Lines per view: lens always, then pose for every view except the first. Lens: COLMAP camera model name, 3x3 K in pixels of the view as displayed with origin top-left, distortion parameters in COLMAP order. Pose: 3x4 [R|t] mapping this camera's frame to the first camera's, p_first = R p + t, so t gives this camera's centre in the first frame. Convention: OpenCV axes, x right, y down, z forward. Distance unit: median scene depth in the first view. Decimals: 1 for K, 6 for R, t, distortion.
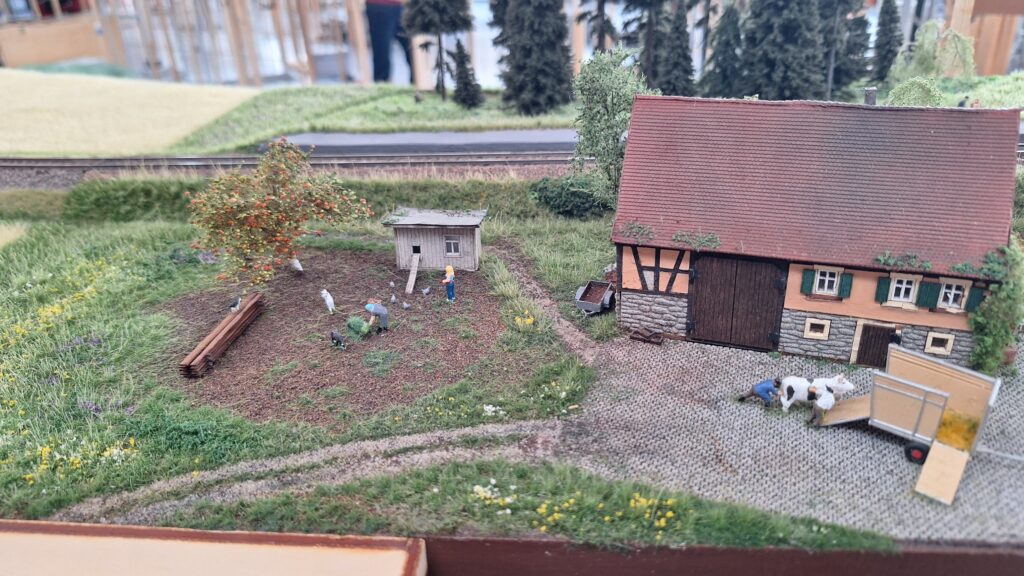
lens RADIAL K [[721.8, 0, 512.0], [0, 721.8, 288.0], [0, 0, 1]] dist [0.073502, -0.140676]
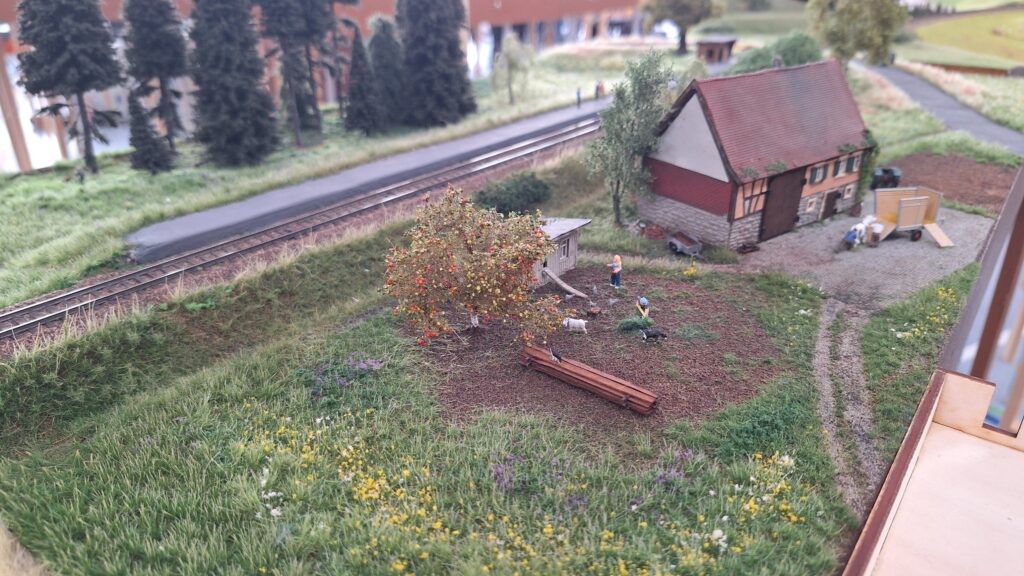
lens RADIAL K [[721.8, 0, 512.0], [0, 721.8, 288.0], [0, 0, 1]] dist [0.073502, -0.140676]
pose [[0.540297, -0.319880, 0.778303, -1.355186], [0.359322, 0.924066, 0.130347, -0.240300], [-0.760899, 0.209235, 0.614210, 0.585308]]
